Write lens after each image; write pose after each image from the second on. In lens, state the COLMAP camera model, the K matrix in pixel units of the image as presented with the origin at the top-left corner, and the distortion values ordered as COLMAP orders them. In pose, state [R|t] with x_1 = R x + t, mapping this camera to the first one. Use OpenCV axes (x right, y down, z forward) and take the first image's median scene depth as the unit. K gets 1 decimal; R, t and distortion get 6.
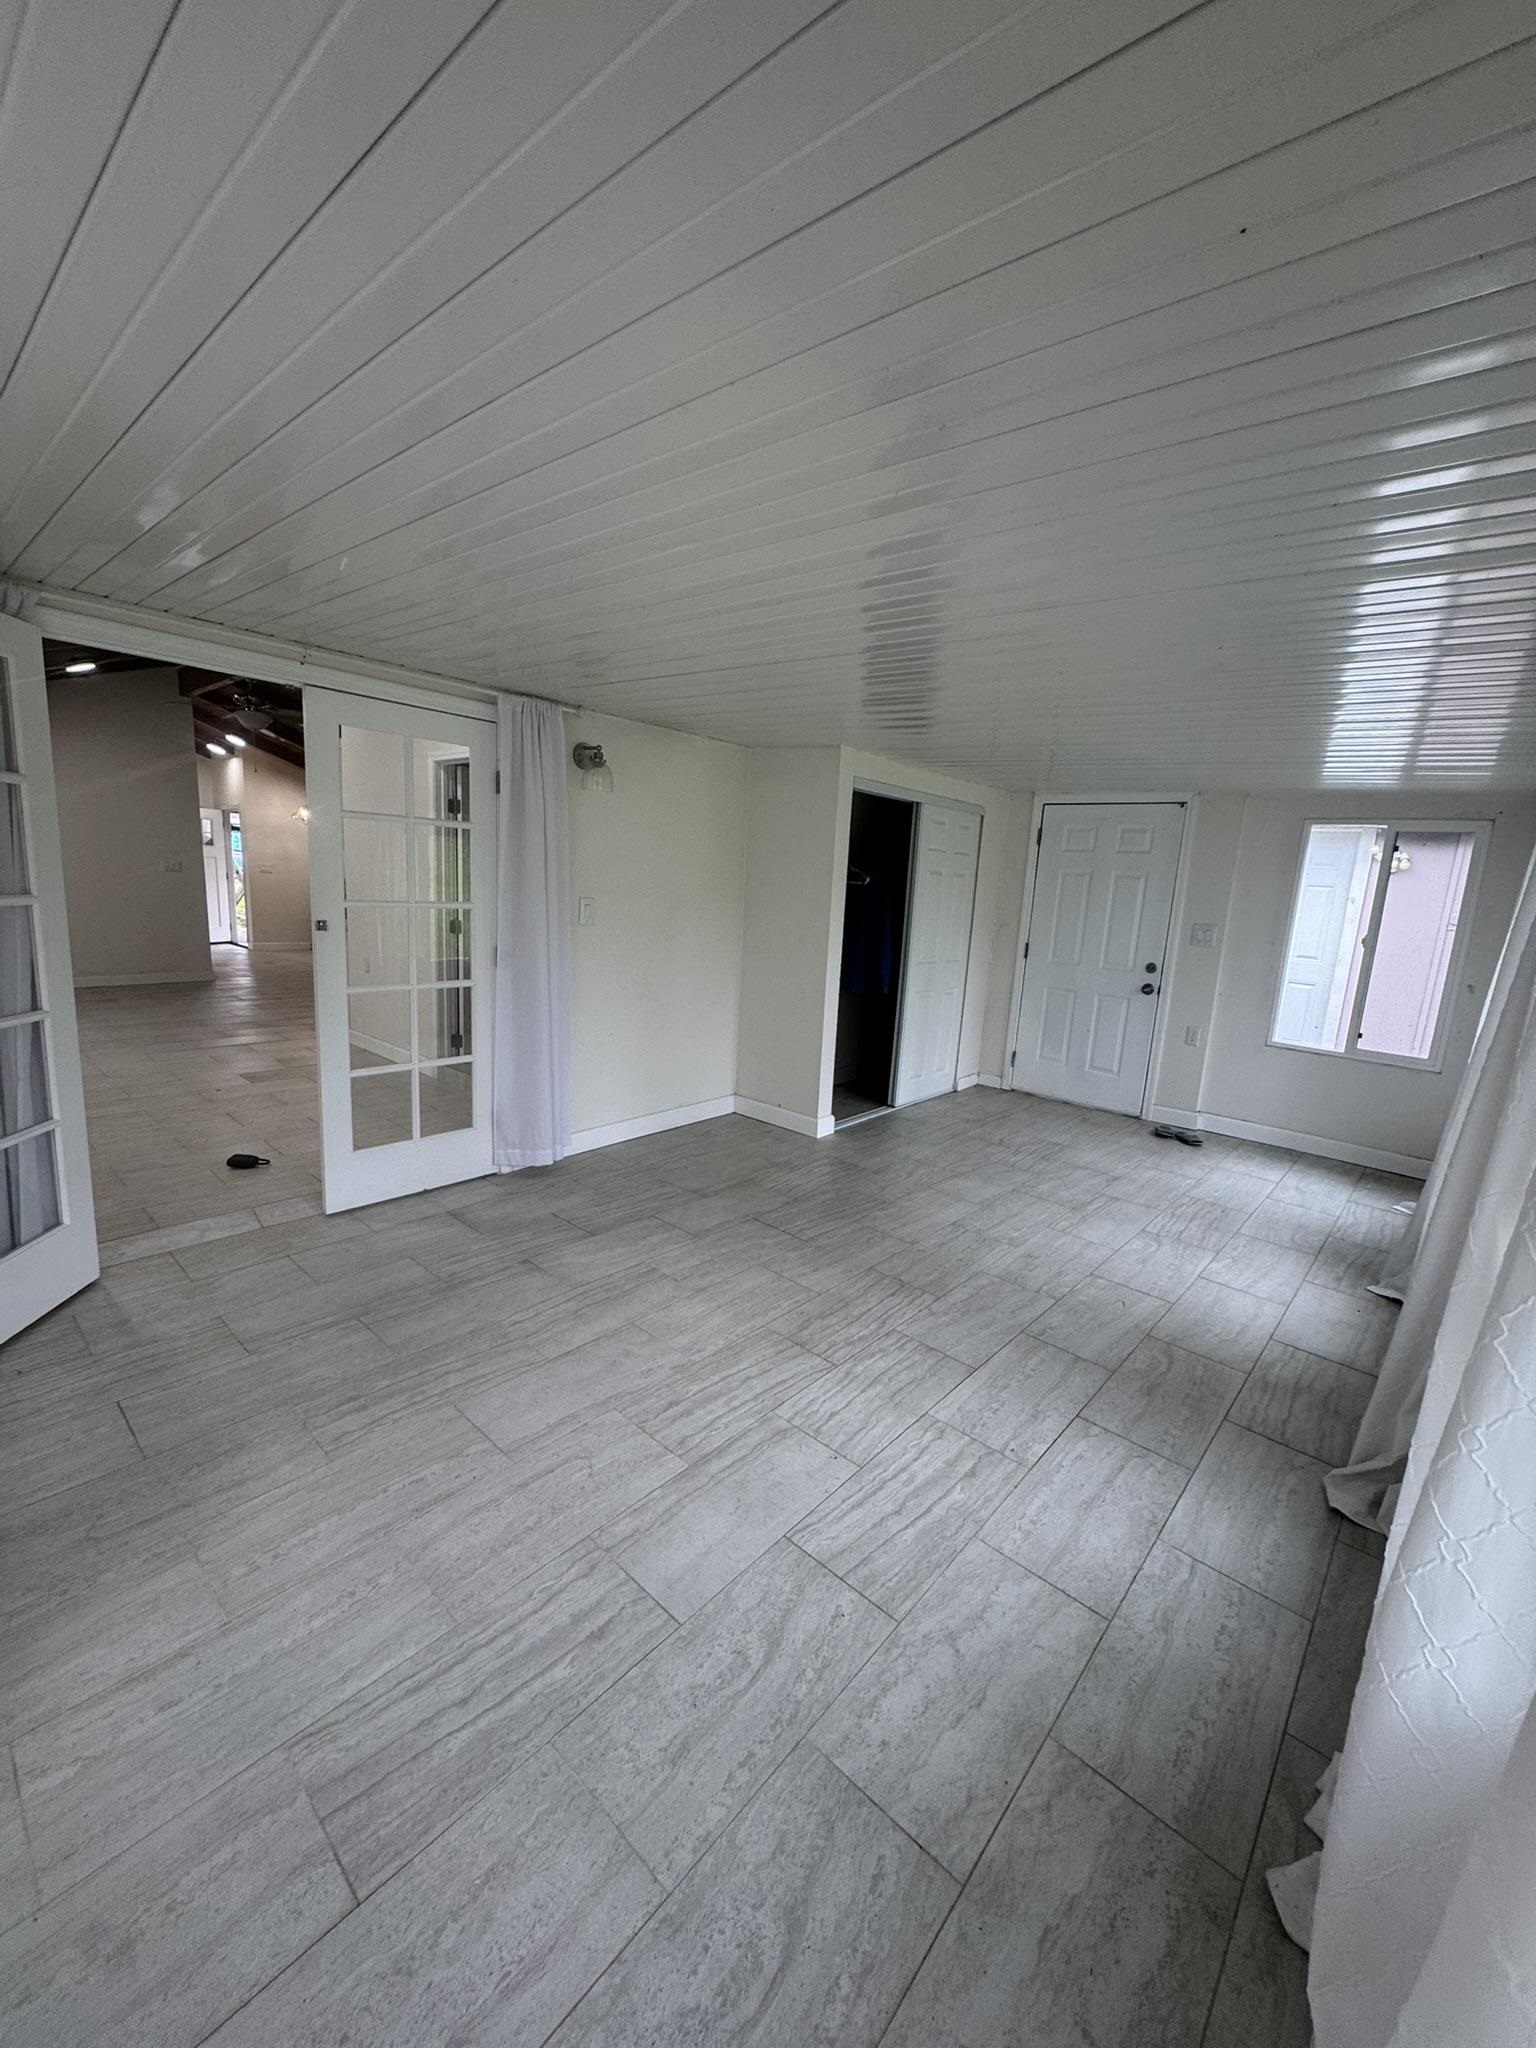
lens RADIAL K [[808.8, 0, 766.4], [0, 808.8, 1025.5], [0, 0, 1]] dist [-0.000820, 0.000192]
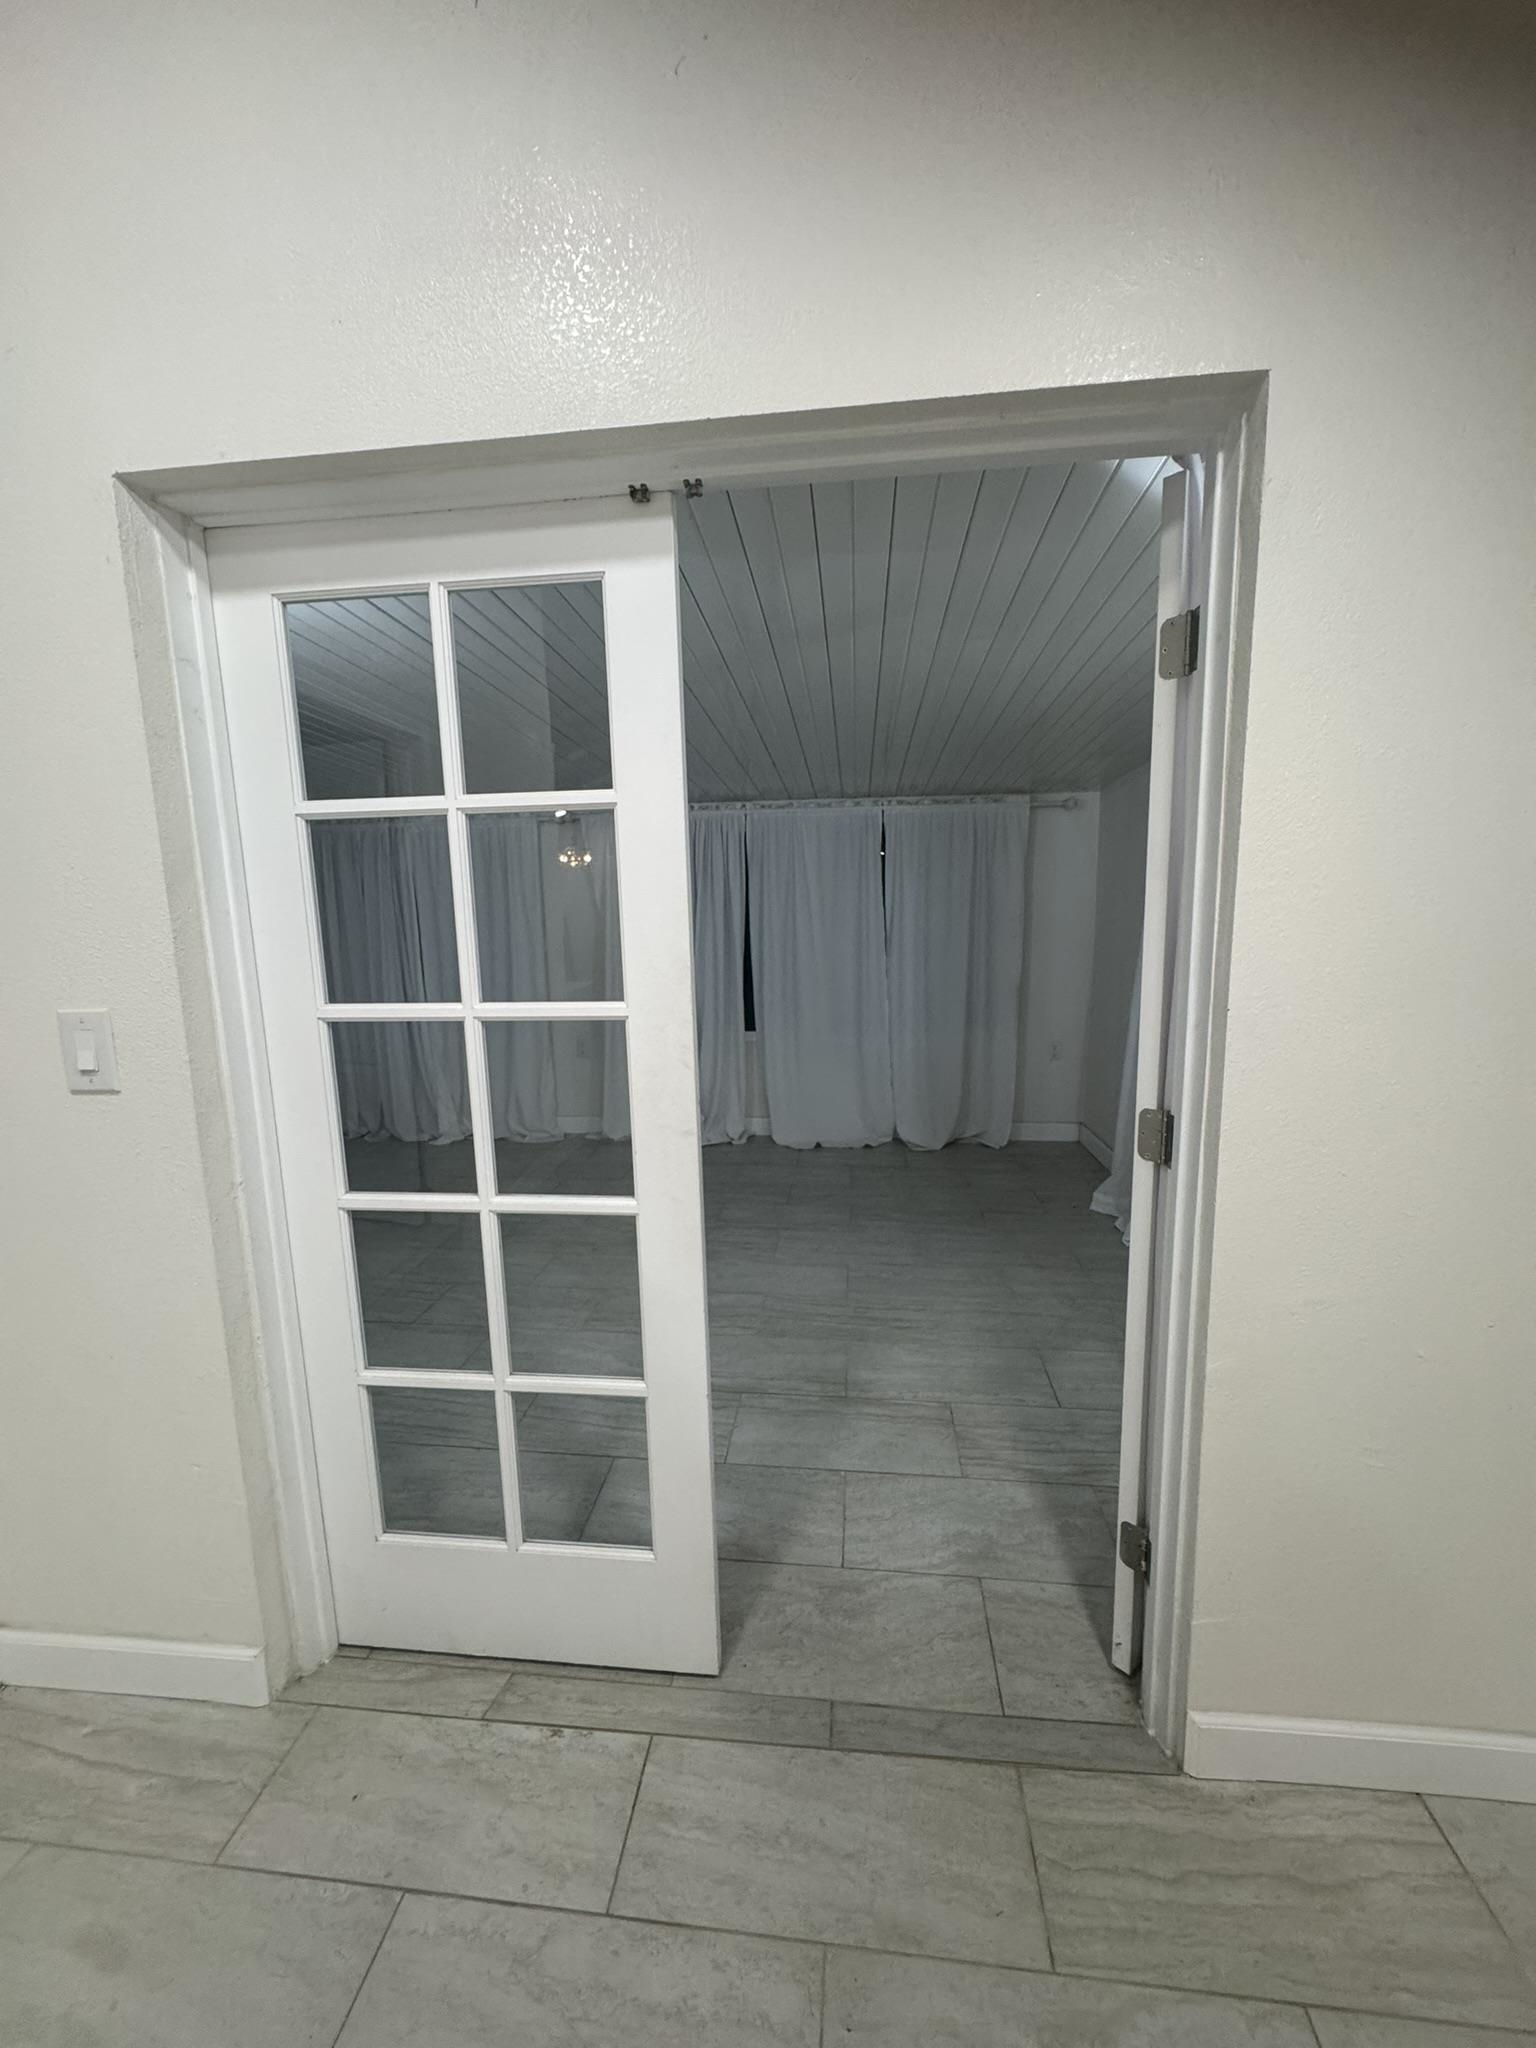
lens RADIAL K [[826.7, 0, 760.7], [0, 826.7, 1030.8], [0, 0, 1]] dist [0.000173, 0.000133]
pose [[-0.577321, -0.170124, 0.798598, -1.298701], [0.132463, 0.945584, 0.297195, -0.374529], [-0.805701, 0.277361, -0.523370, 1.670201]]
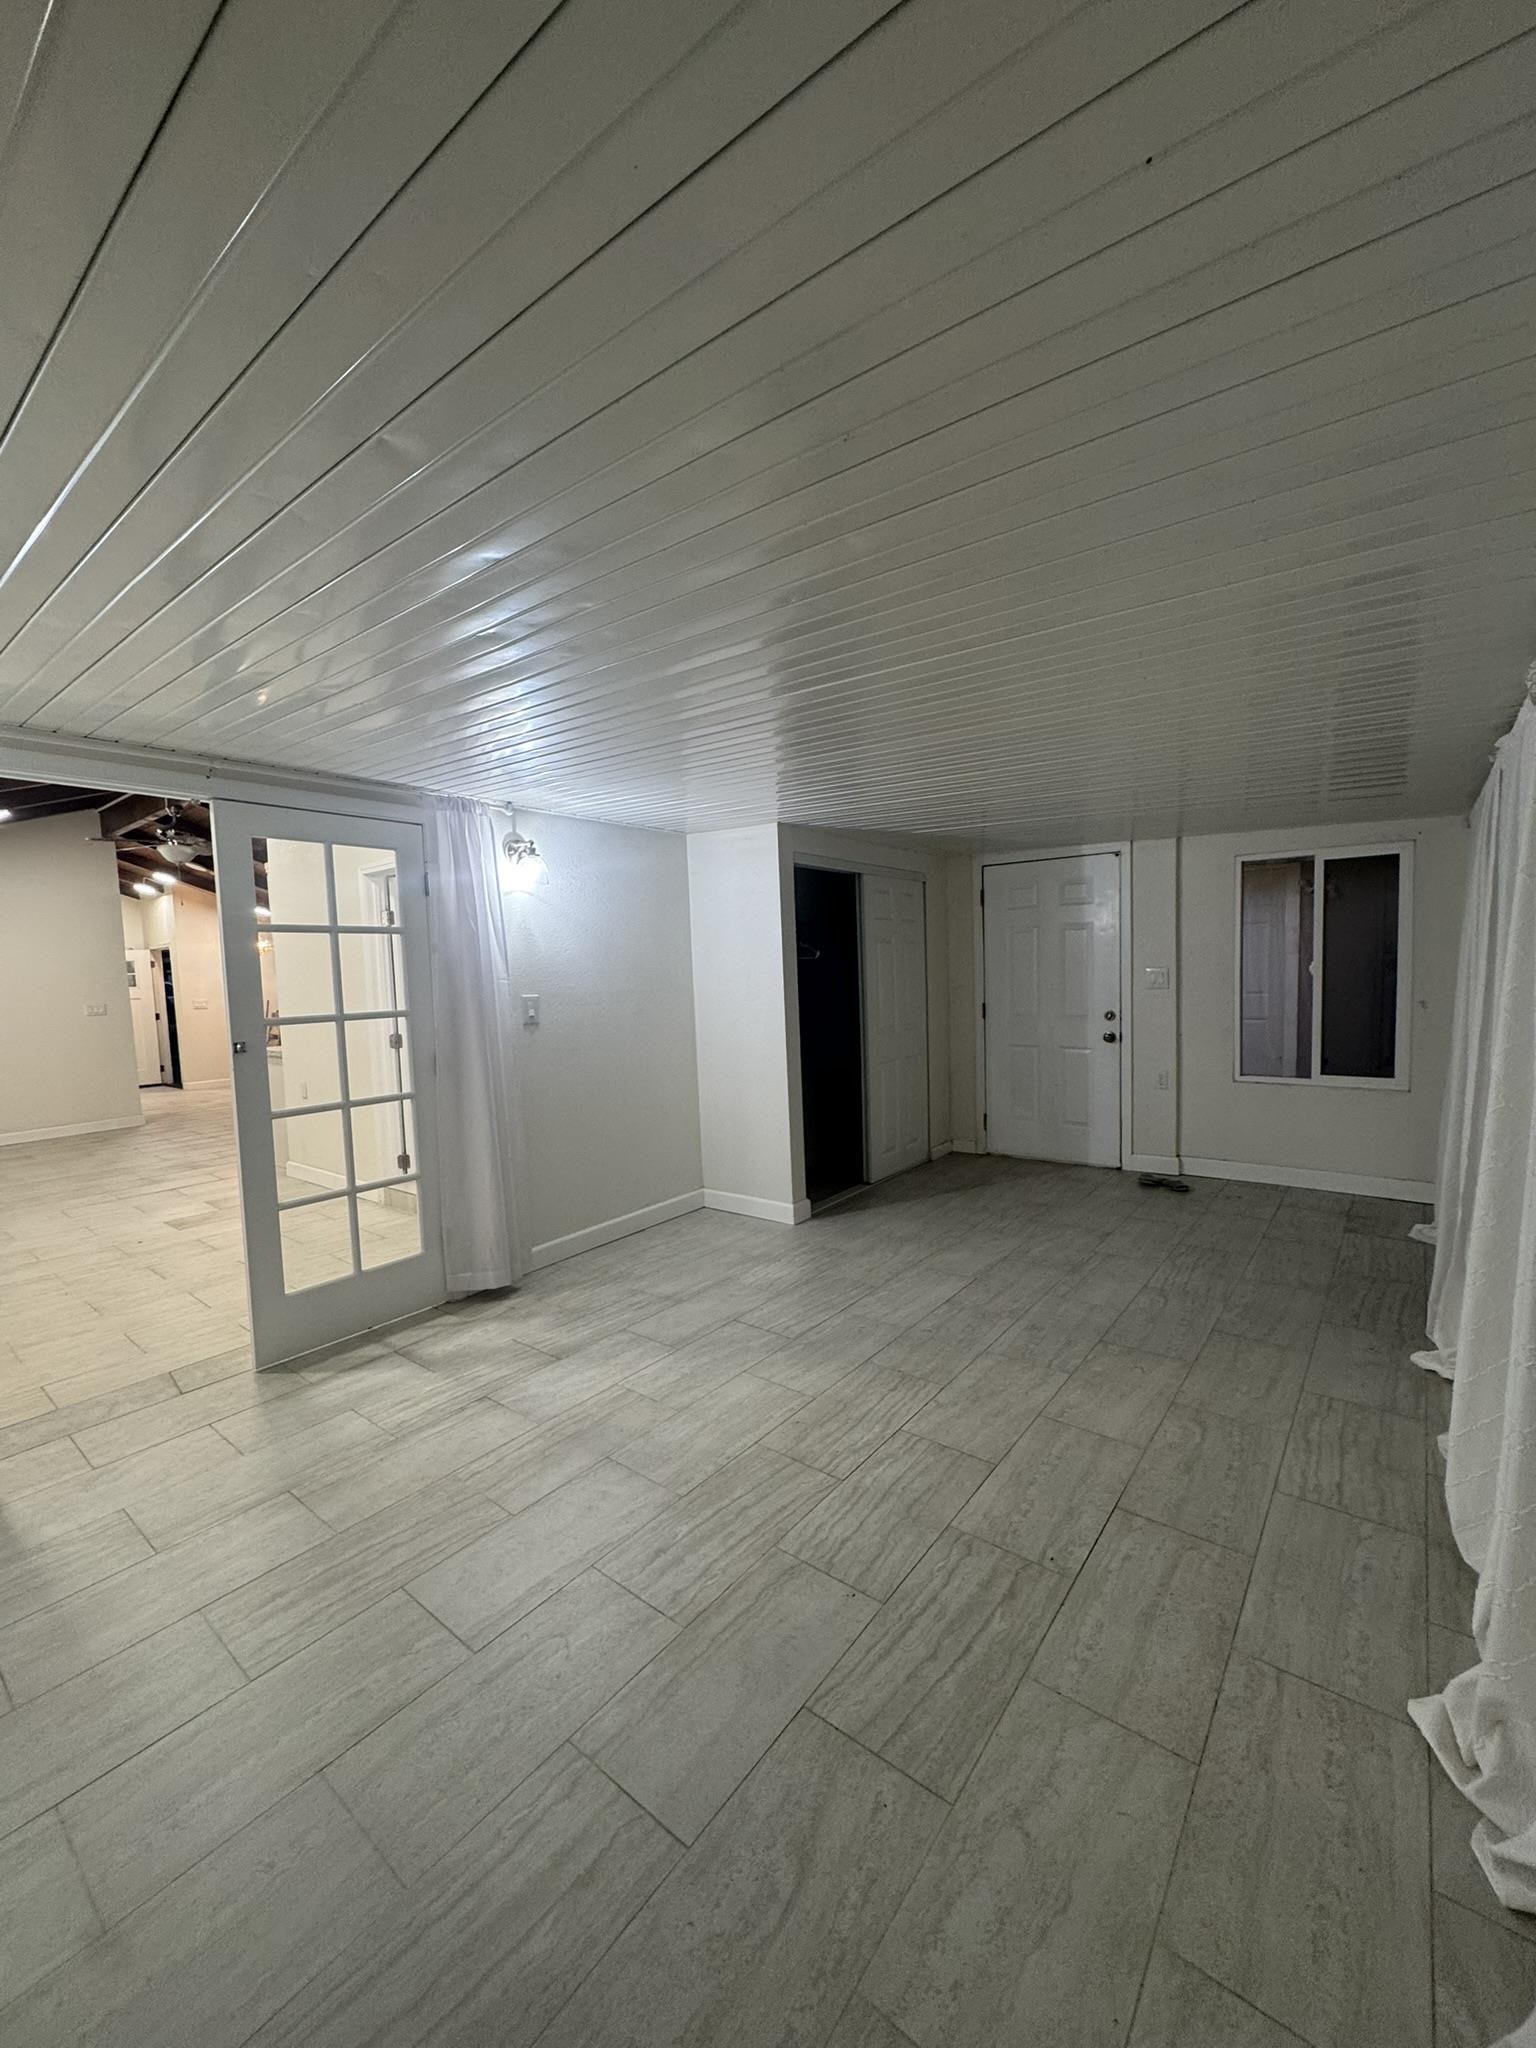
lens RADIAL K [[808.8, 0, 766.4], [0, 808.8, 1025.5], [0, 0, 1]] dist [-0.000820, 0.000192]
pose [[0.994133, -0.094243, 0.053093, 0.004477], [0.099570, 0.989073, -0.108726, 0.016365], [-0.042266, 0.113375, 0.992653, 0.072140]]
